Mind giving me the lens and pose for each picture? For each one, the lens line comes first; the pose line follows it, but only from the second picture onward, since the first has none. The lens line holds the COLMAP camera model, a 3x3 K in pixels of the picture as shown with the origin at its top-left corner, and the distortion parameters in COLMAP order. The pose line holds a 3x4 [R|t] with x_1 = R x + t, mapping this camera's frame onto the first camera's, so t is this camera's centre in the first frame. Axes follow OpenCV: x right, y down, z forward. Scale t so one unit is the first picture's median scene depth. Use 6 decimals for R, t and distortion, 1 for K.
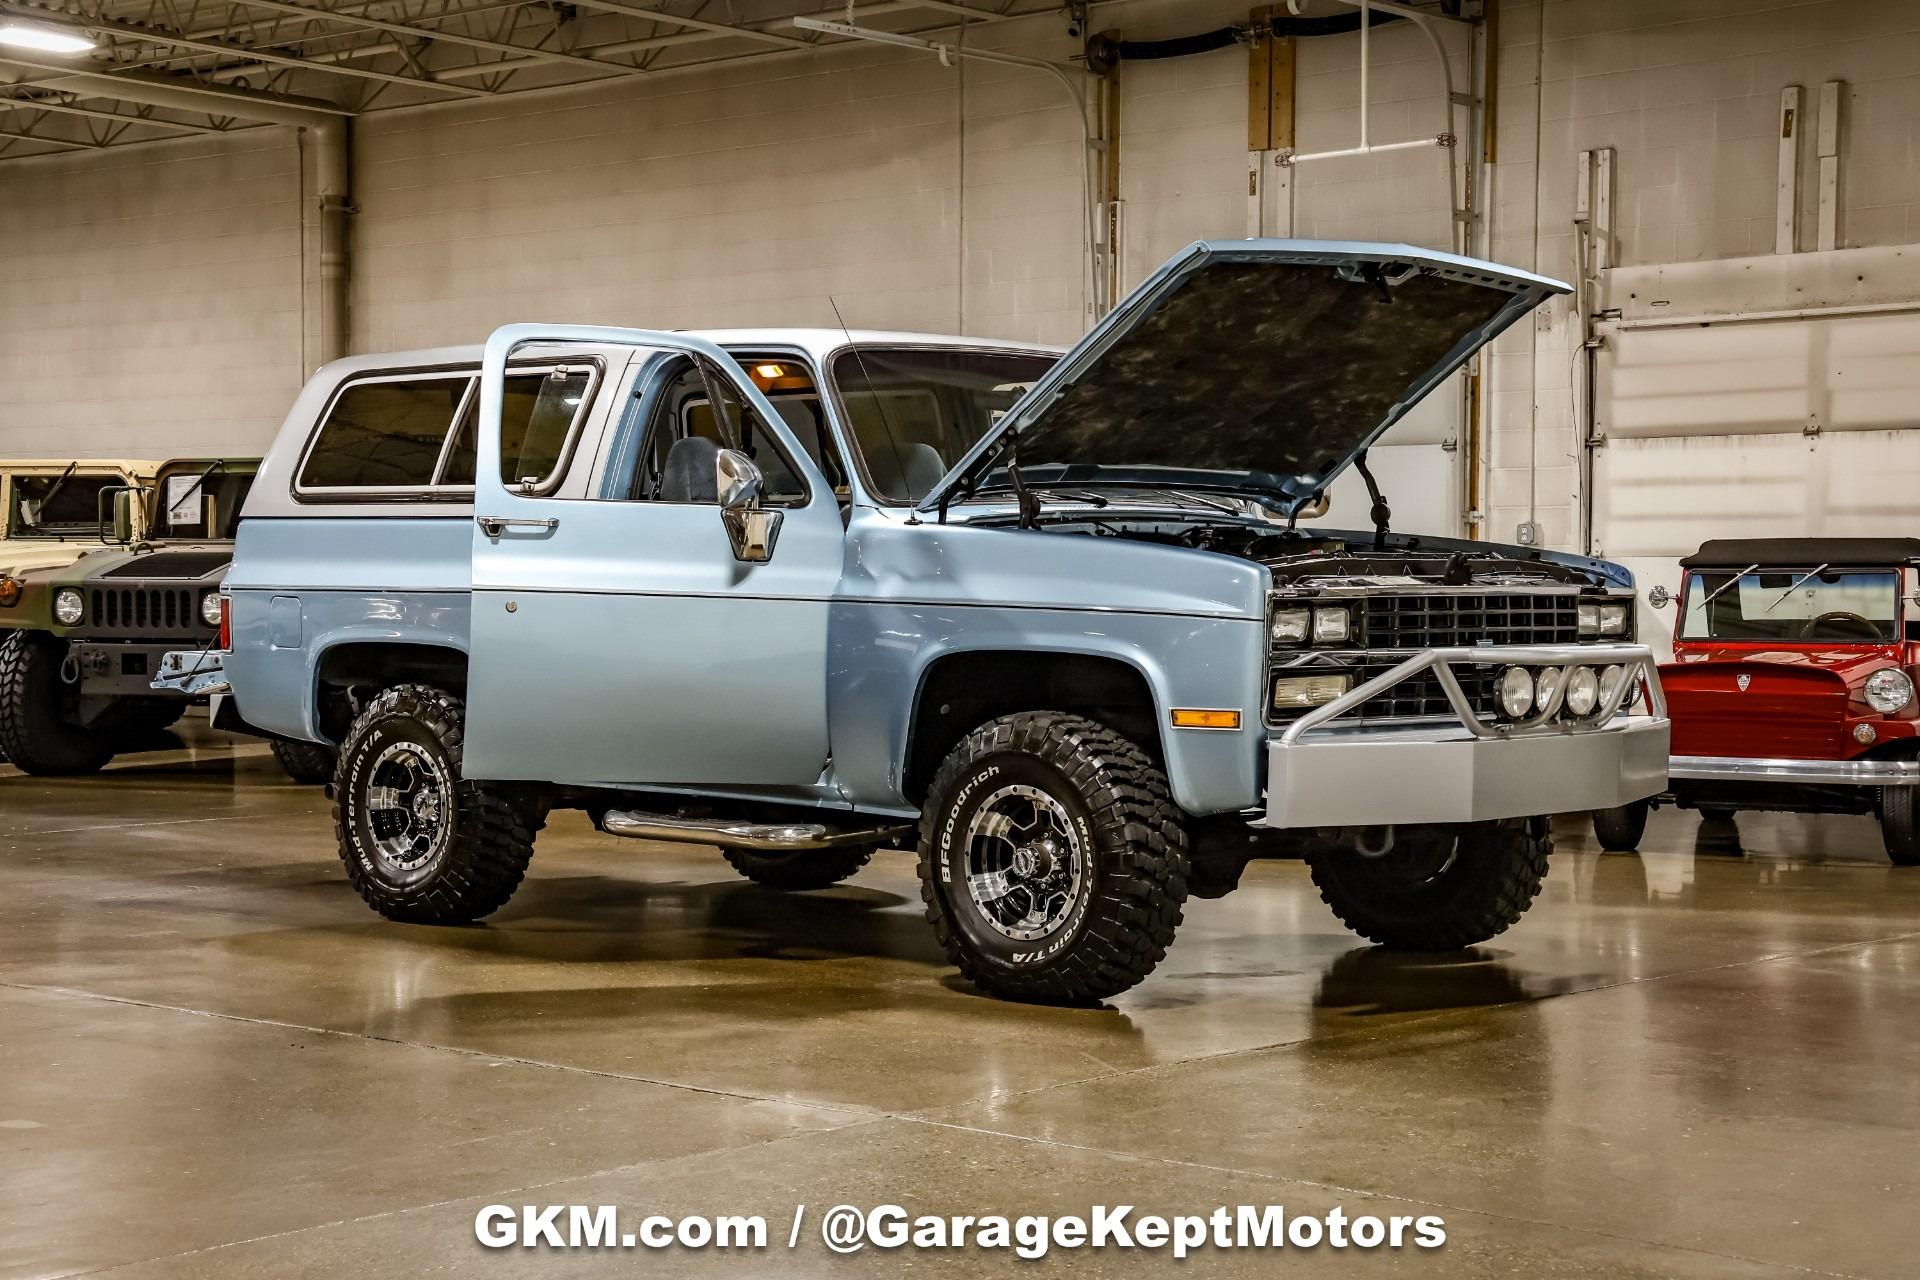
lens RADIAL K [[3408.9, 0, 960.0], [0, 3408.9, 640.0], [0, 0, 1]] dist [0.022649, 2.208145]
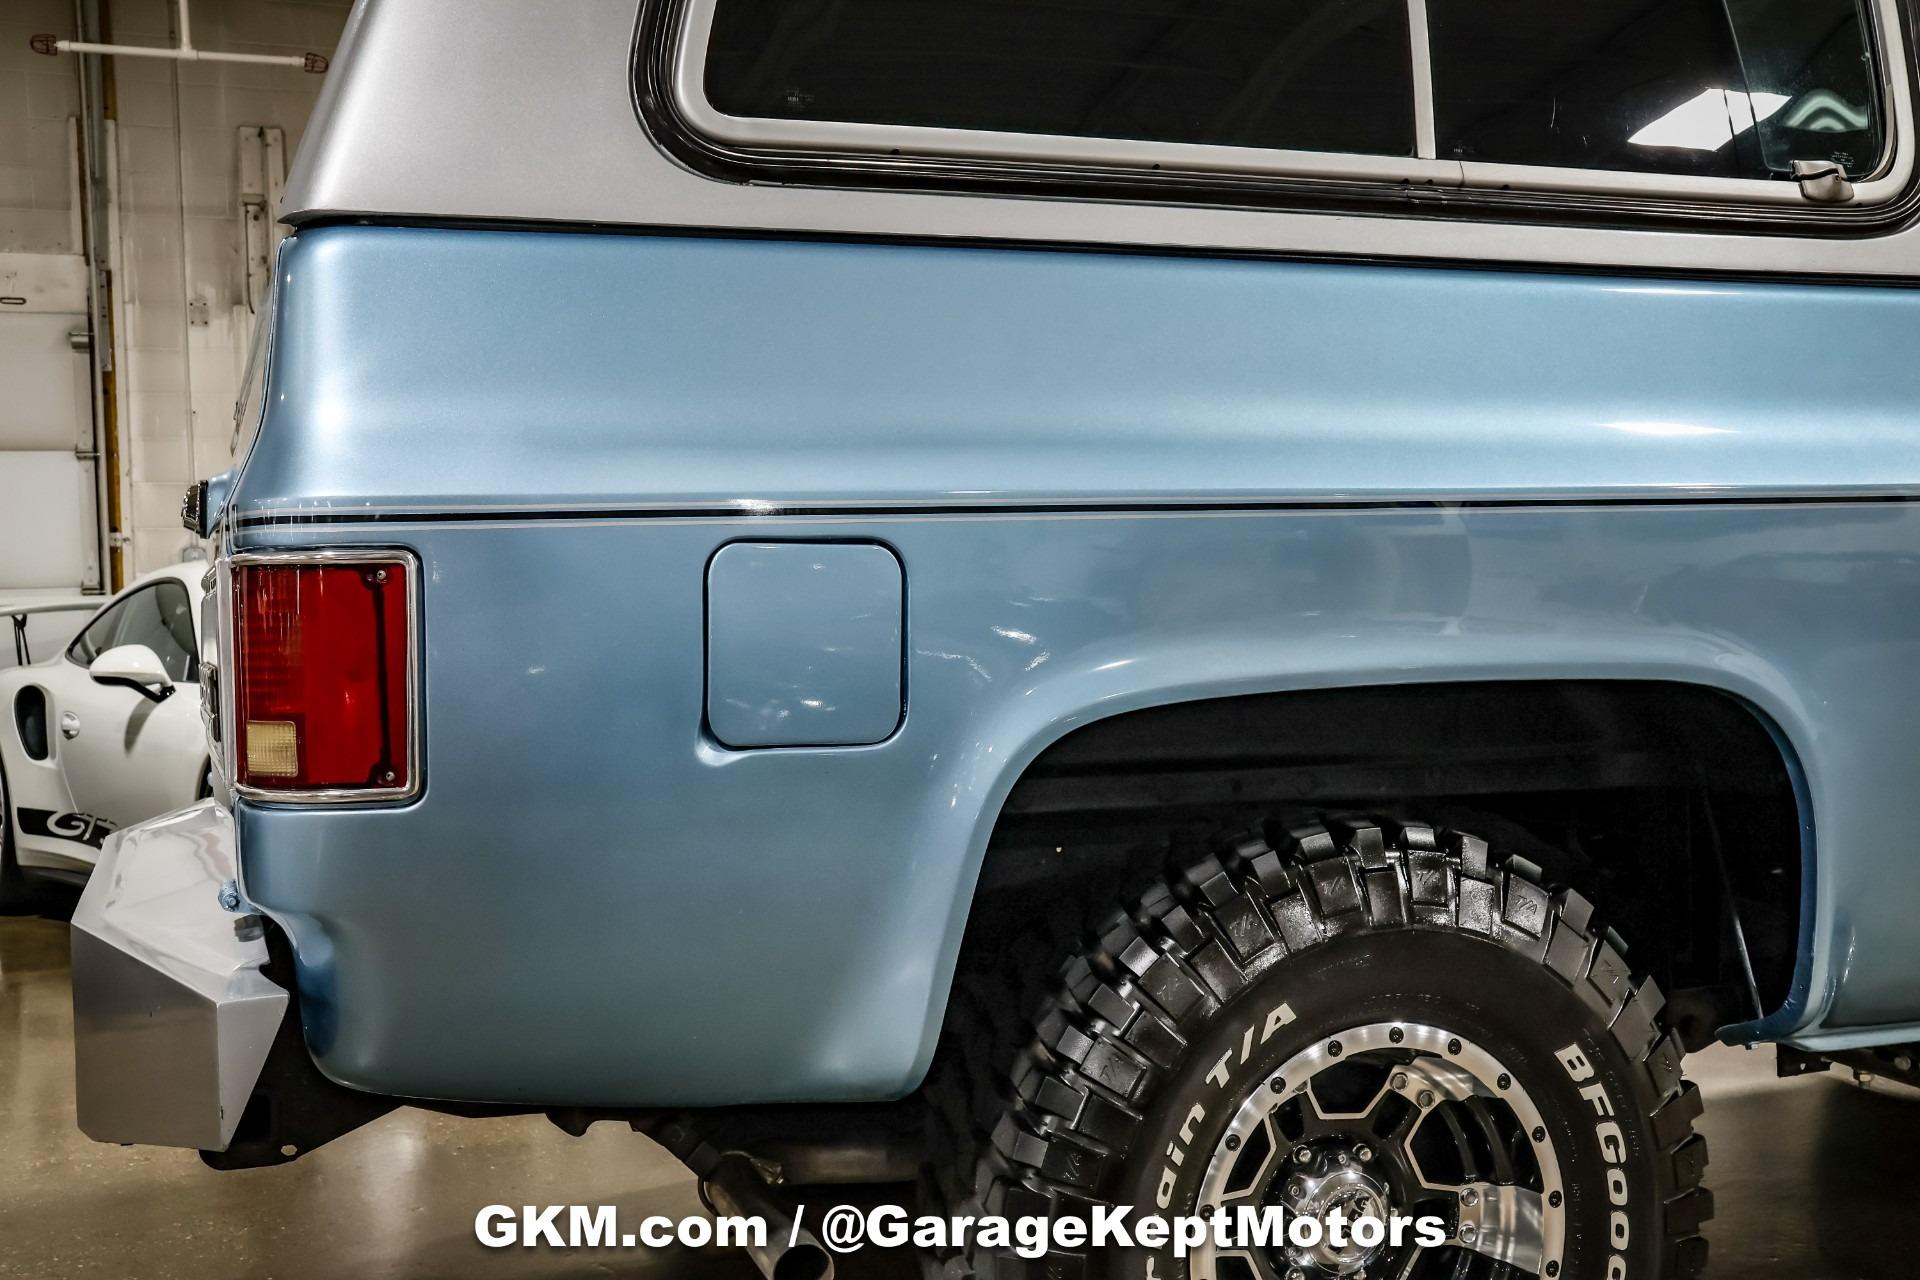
lens RADIAL K [[2106.5, 0, 960.0], [0, 2106.5, 640.0], [0, 0, 1]] dist [-0.117808, 0.478008]
pose [[0.438756, -0.028028, 0.898169, -0.228859], [0.048396, 0.998800, 0.007526, -0.004085], [-0.897302, 0.040166, 0.439586, 0.644356]]
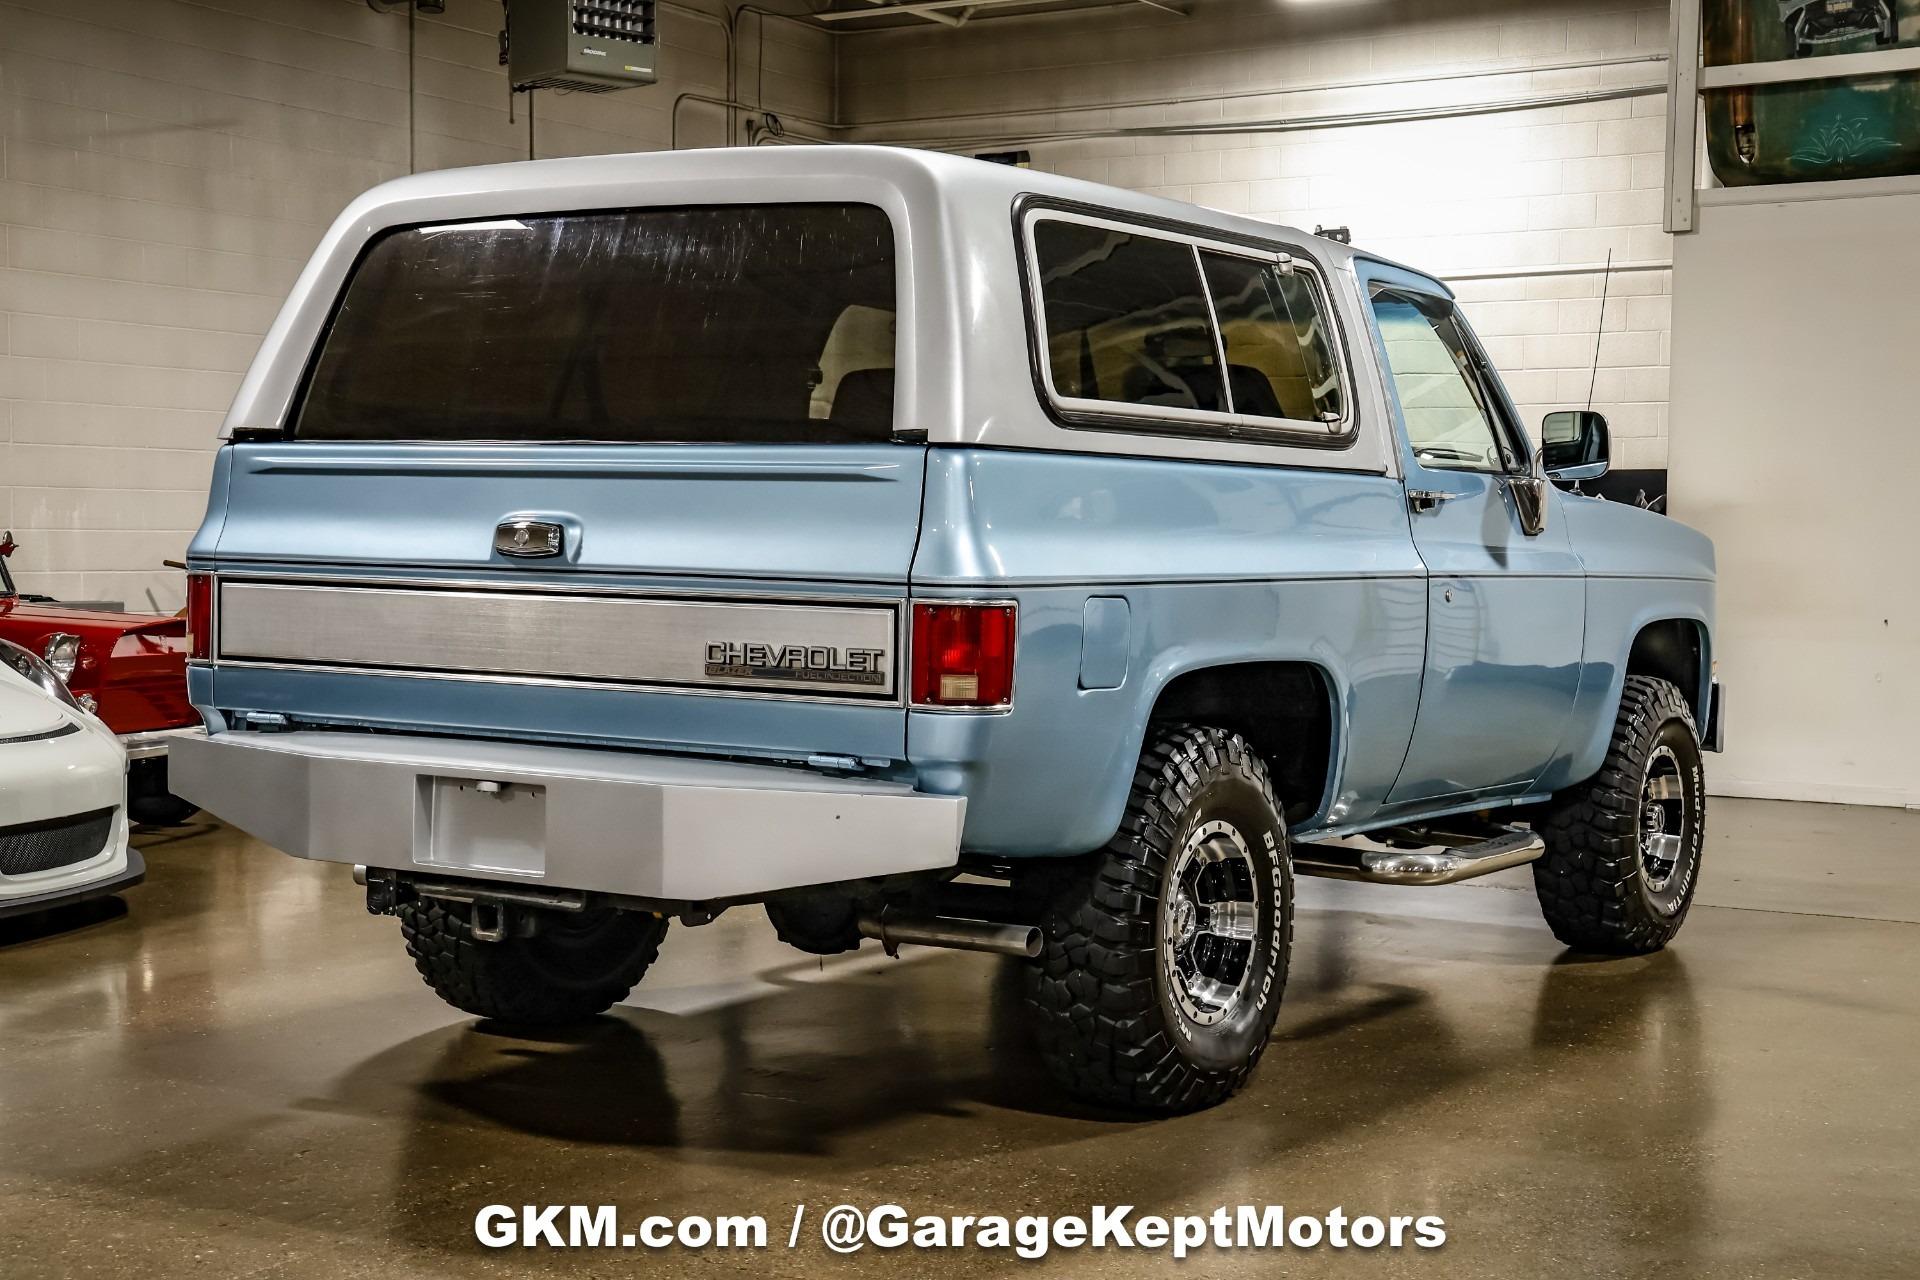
lens RADIAL K [[2795.1, 0, 960.0], [0, 2795.1, 640.0], [0, 0, 1]] dist [0.062527, 0.597223]
pose [[-0.183796, -0.047651, 0.981809, -0.444348], [0.002712, 0.998796, 0.048983, -0.019308], [-0.982961, 0.011665, -0.183445, 0.771649]]
